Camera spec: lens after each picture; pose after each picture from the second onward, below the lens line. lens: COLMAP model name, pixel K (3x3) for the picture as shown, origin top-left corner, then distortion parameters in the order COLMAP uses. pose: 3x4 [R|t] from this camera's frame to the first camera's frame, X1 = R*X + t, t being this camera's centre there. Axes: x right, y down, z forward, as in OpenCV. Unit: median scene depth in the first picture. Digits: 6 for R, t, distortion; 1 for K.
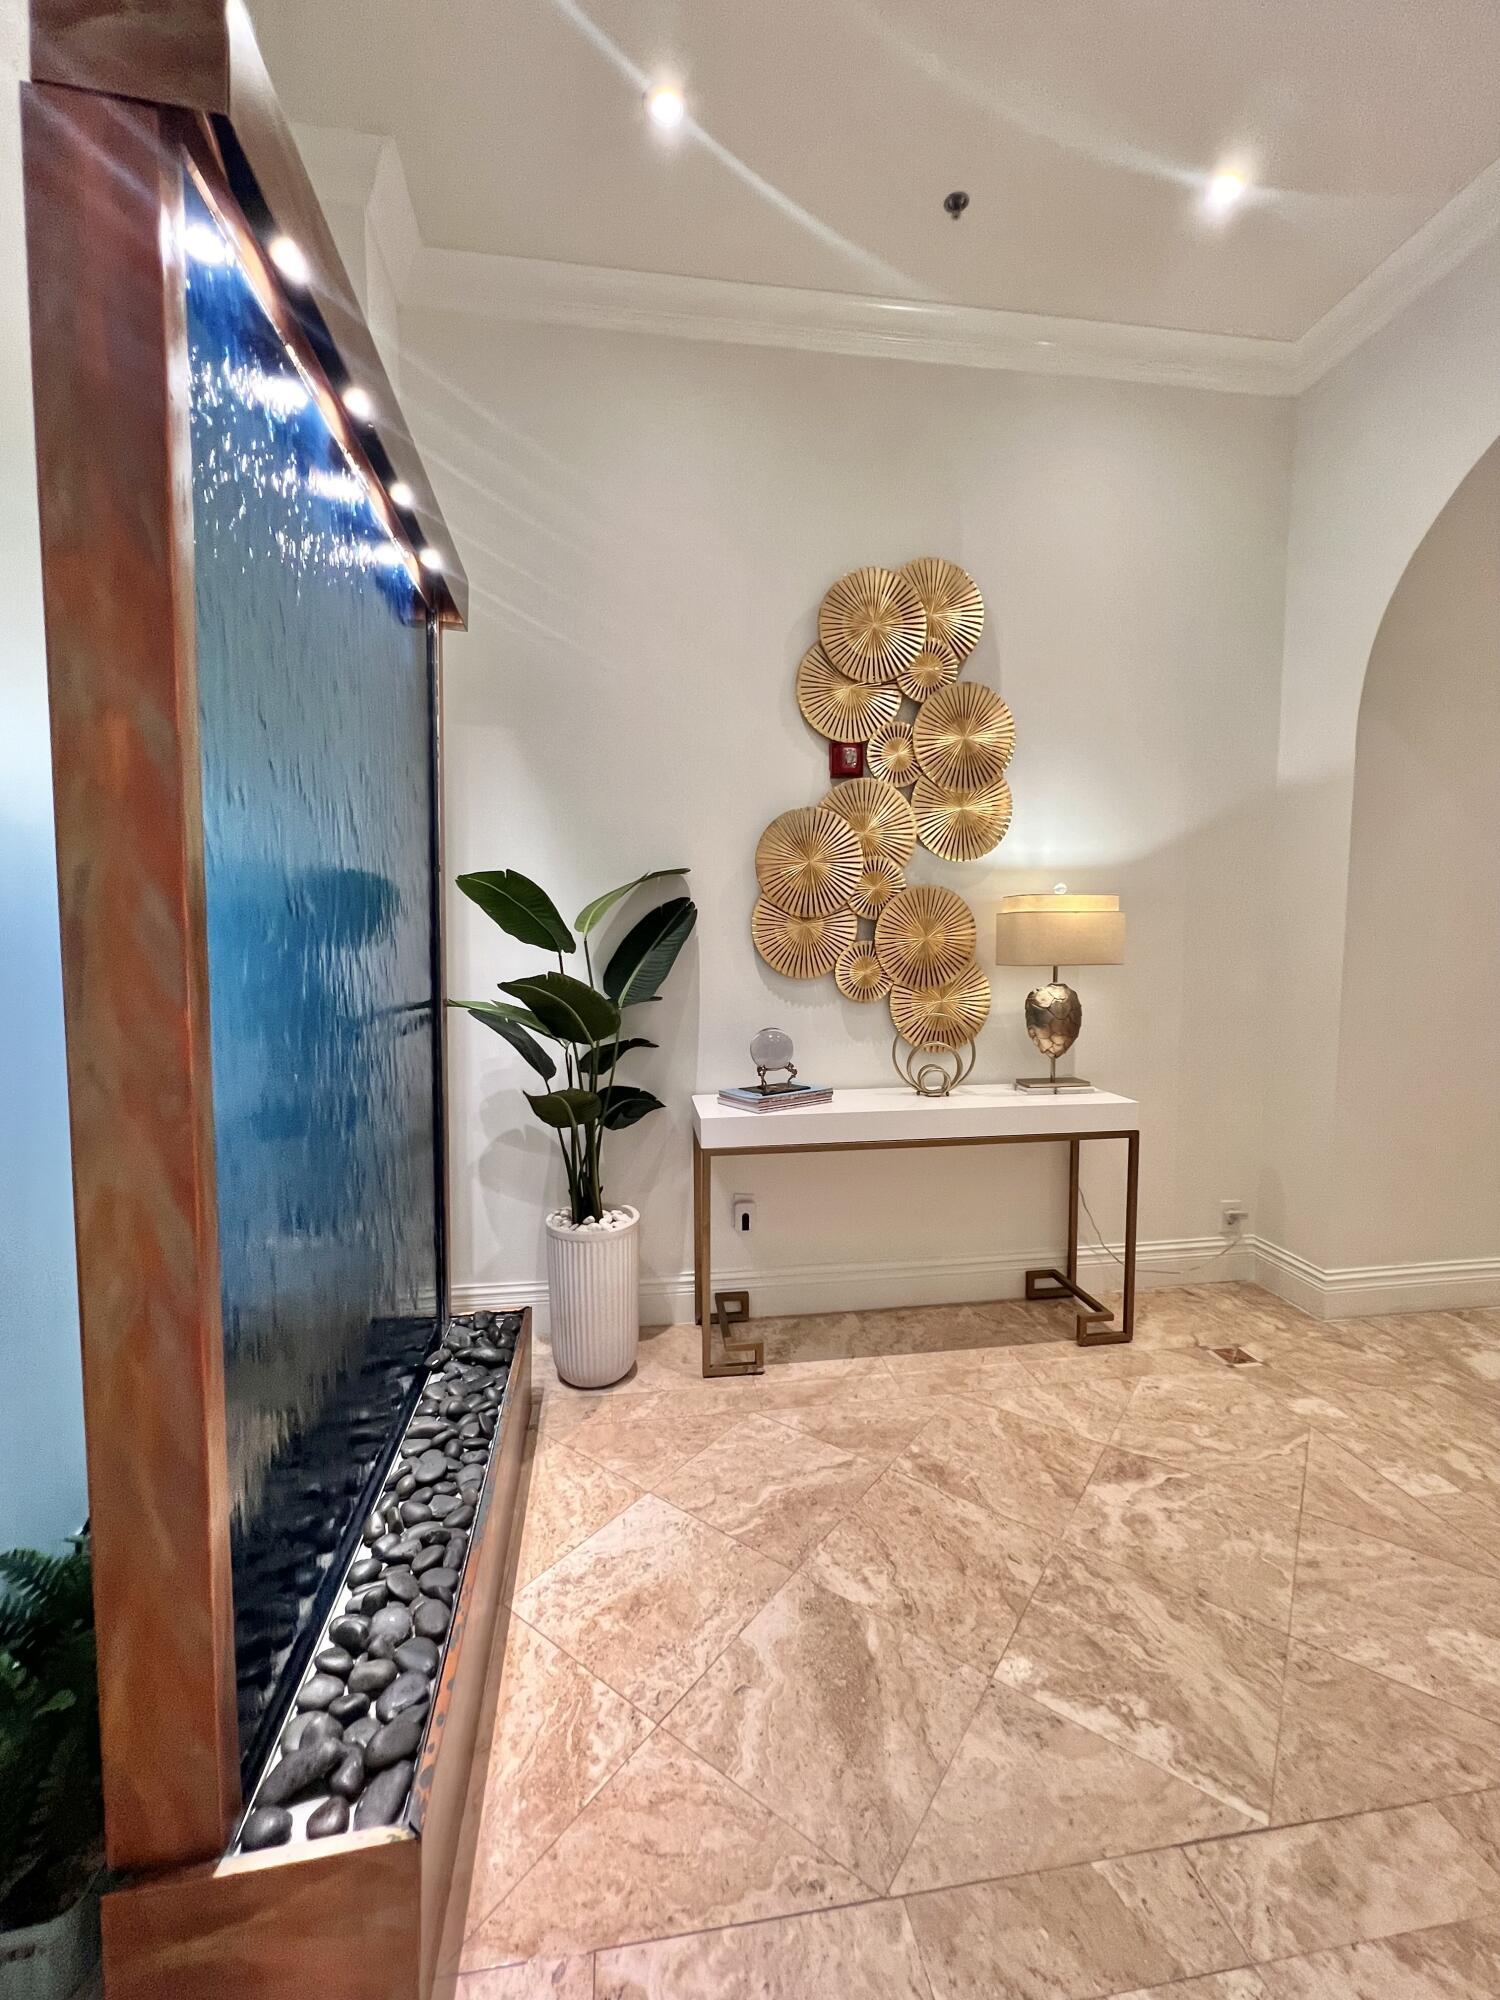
lens RADIAL K [[820.3, 0, 746.3], [0, 820.3, 994.6], [0, 0, 1]] dist [-0.001686, 0.000133]
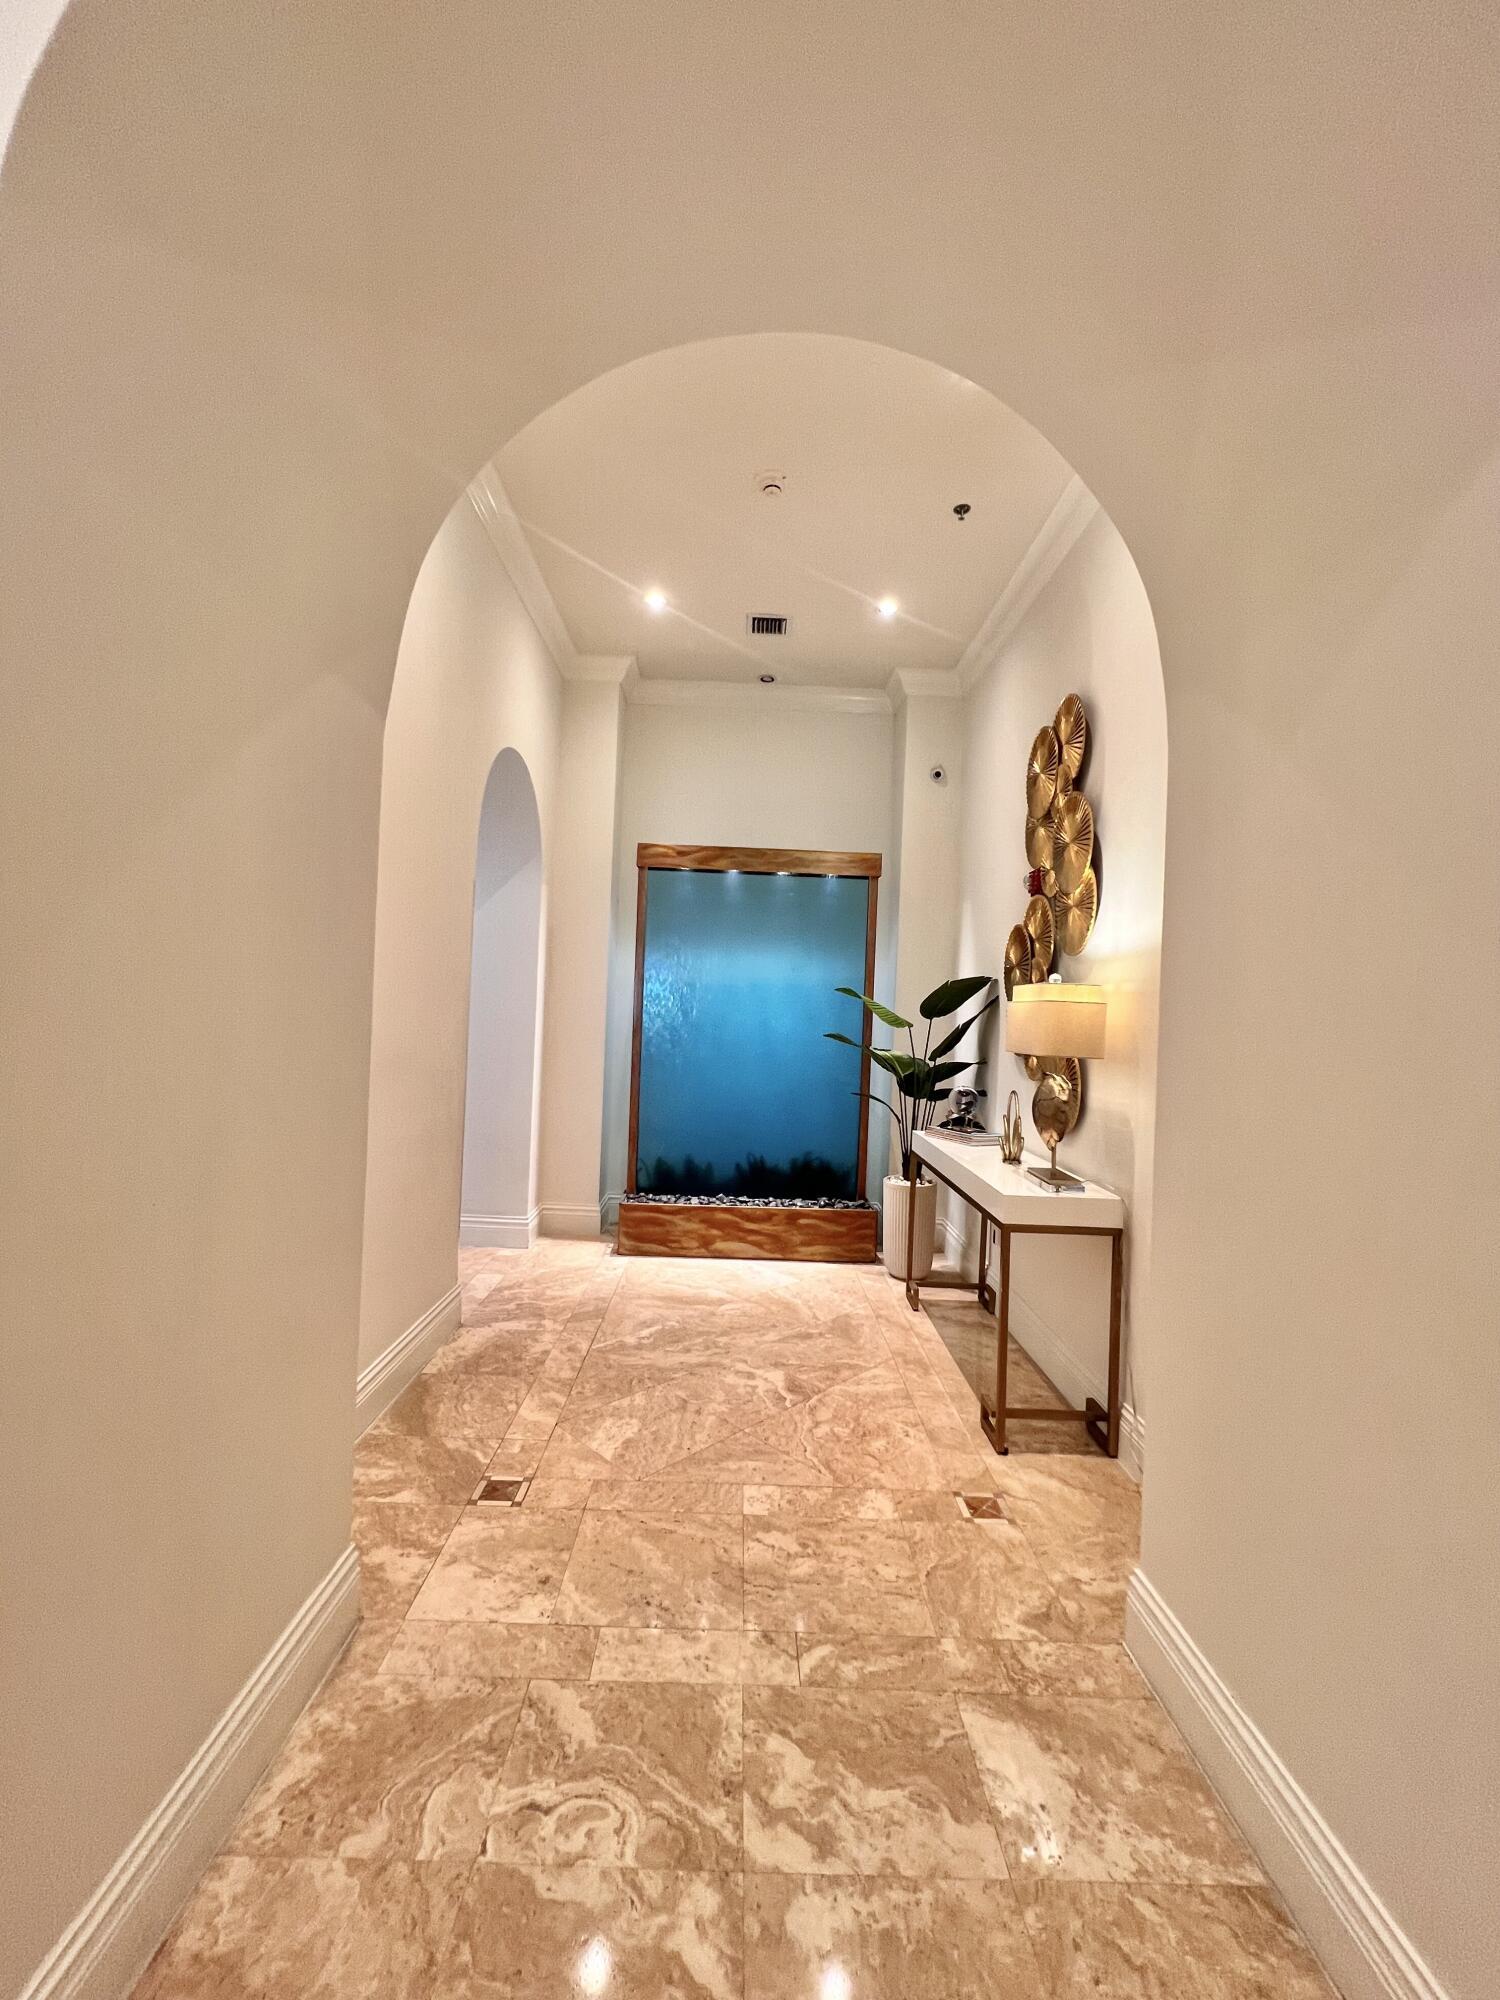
lens RADIAL K [[820.3, 0, 751.4], [0, 820.3, 1001.9], [0, 0, 1]] dist [-0.001686, 0.000133]
pose [[-0.134206, -0.012069, -0.990880, 1.842401], [-0.102930, 0.994687, 0.001825, -0.085582], [0.985593, 0.102236, -0.134735, 1.008482]]
